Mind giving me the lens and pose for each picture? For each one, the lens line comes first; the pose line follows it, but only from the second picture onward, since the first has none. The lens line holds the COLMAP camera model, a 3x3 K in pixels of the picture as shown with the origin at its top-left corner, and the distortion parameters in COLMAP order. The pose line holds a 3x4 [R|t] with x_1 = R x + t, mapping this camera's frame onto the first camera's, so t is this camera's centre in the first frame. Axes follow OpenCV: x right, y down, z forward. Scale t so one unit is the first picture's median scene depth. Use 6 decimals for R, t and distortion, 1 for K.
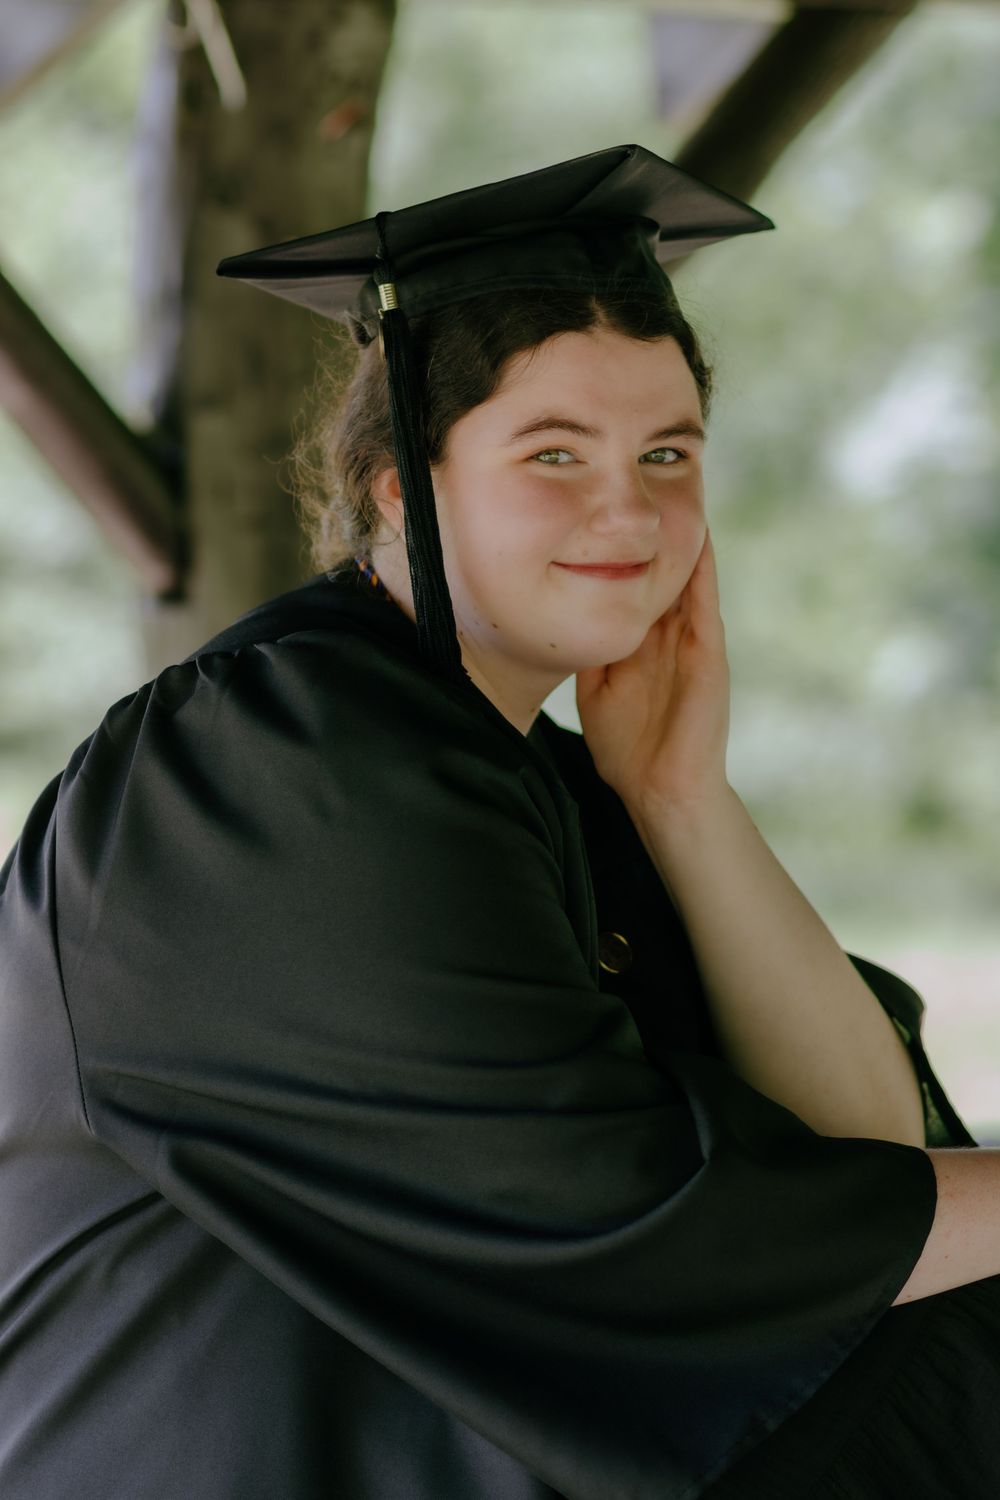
lens RADIAL K [[5814.2, 0, 500.0], [0, 5814.2, 750.0], [0, 0, 1]] dist [2.864159, -97.112337]
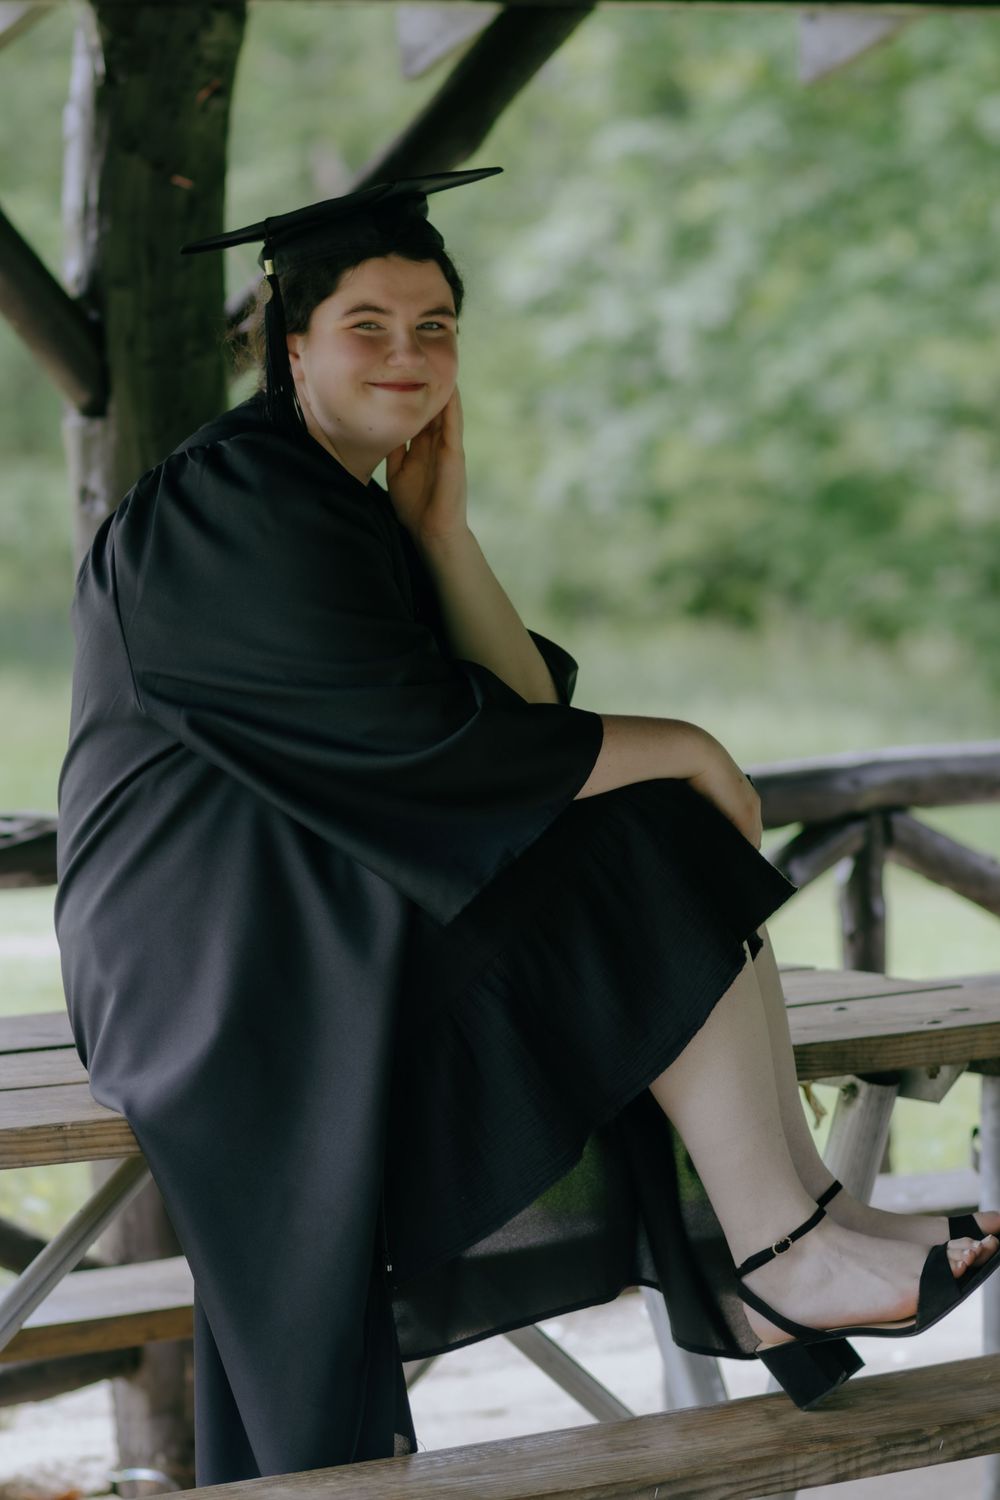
lens RADIAL K [[5814.2, 0, 500.0], [0, 5814.2, 750.0], [0, 0, 1]] dist [2.864159, -97.112337]
pose [[0.997065, -0.058530, 0.049353, -0.048346], [0.056573, 0.997591, 0.040153, 0.009242], [-0.051585, -0.037243, 0.997974, -0.826223]]
